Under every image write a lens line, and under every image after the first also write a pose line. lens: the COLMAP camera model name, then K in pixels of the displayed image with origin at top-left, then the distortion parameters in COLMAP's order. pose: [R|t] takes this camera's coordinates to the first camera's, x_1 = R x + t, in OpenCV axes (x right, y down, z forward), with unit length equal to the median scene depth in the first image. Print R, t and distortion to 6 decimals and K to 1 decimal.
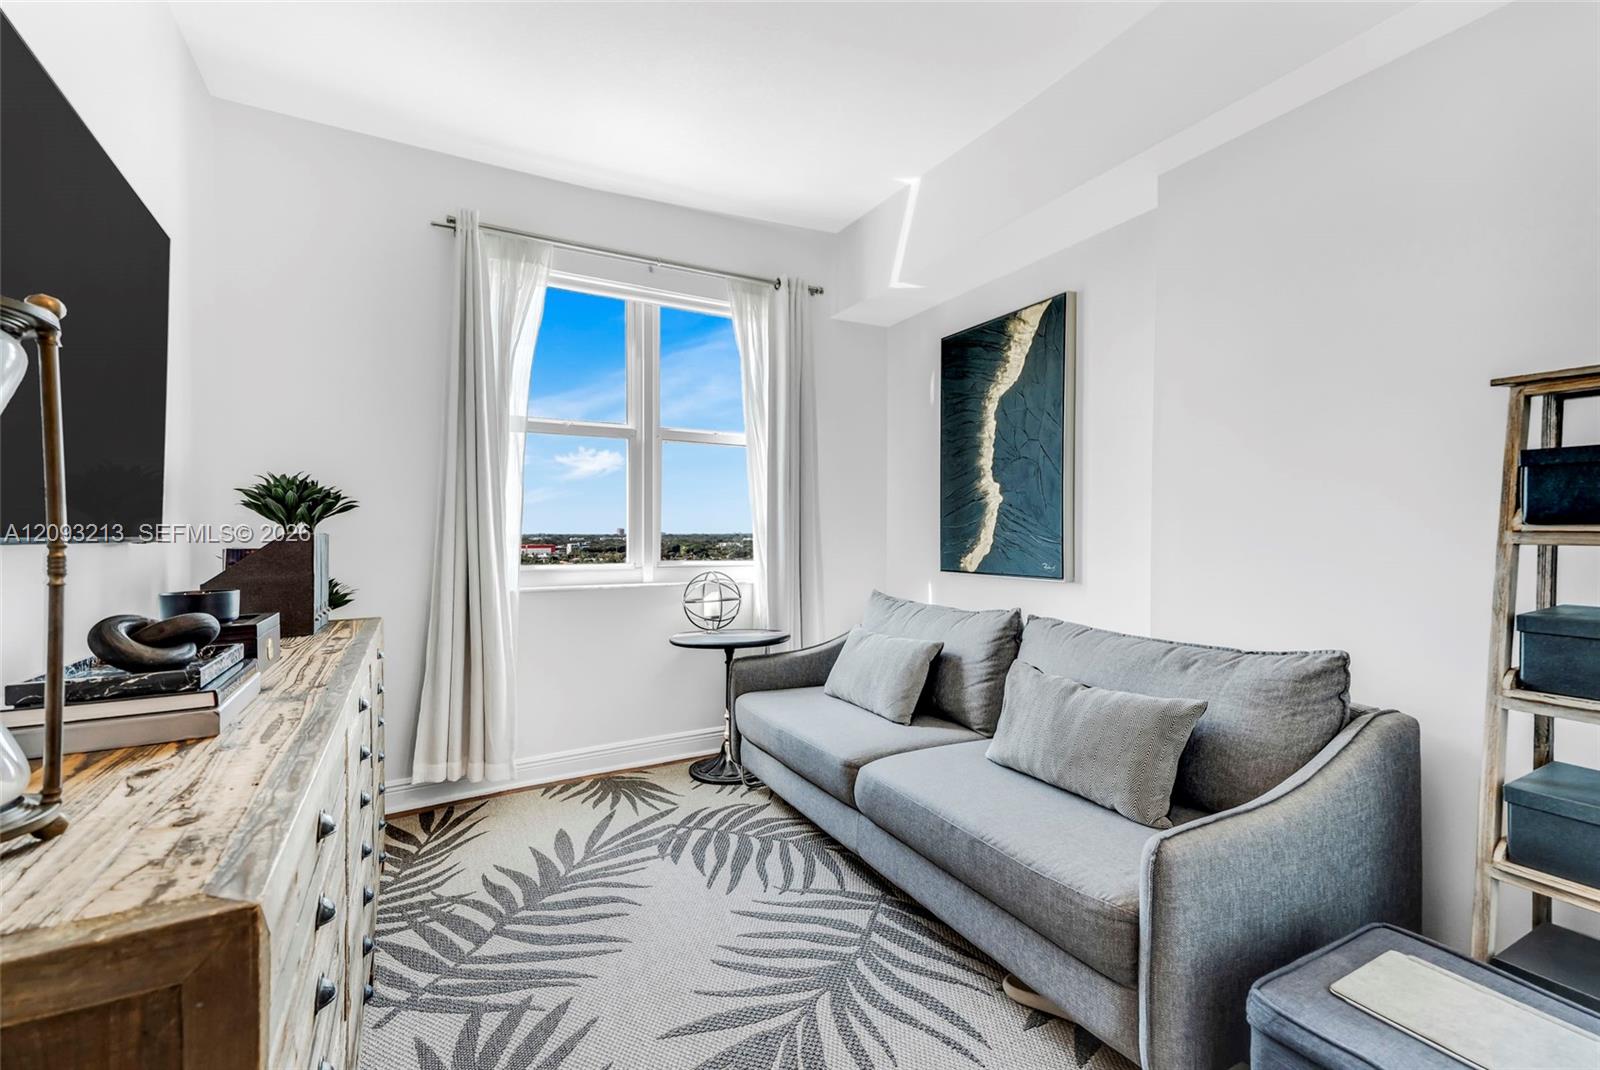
lens RADIAL K [[720.2, 0, 800.2], [0, 720.2, 538.4], [0, 0, 1]] dist [-0.002392, 0.000253]
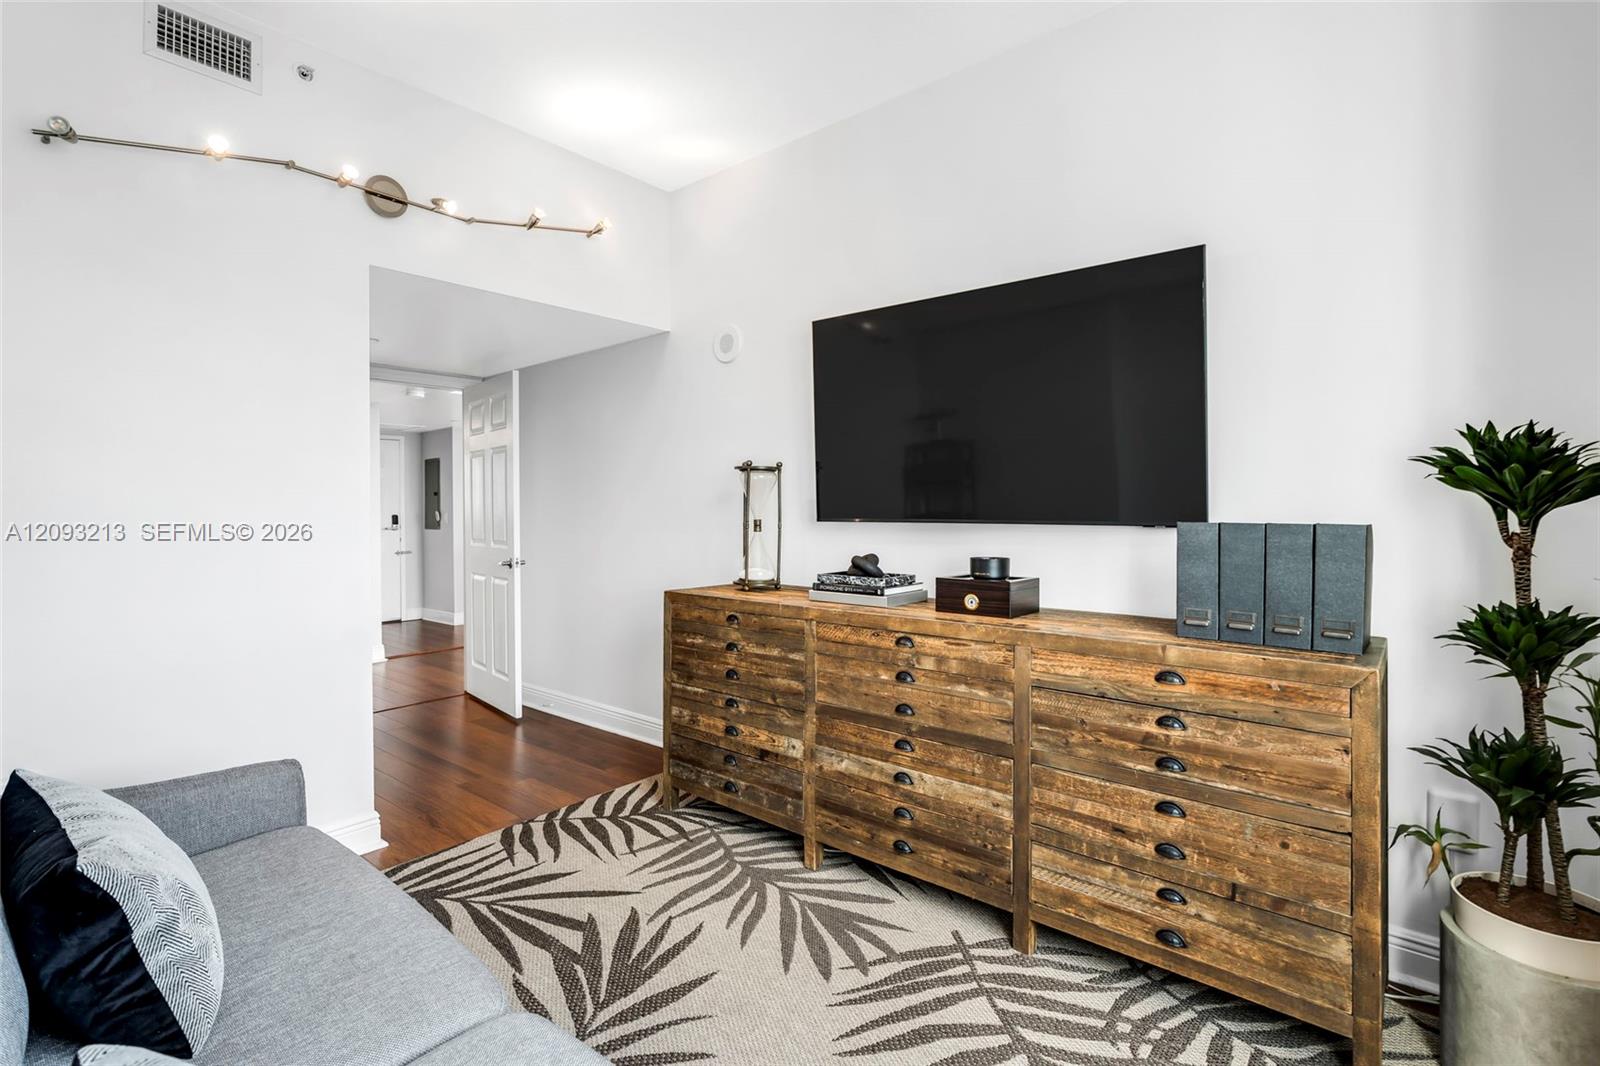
lens RADIAL K [[741.8, 0, 802.6], [0, 741.8, 523.1], [0, 0, 1]] dist [-0.002722, -0.000160]
pose [[-0.923789, 0.025990, -0.382019, 0.092586], [0.011286, 0.999108, 0.040680, -0.051579], [0.382736, 0.033269, -0.923259, 1.830217]]
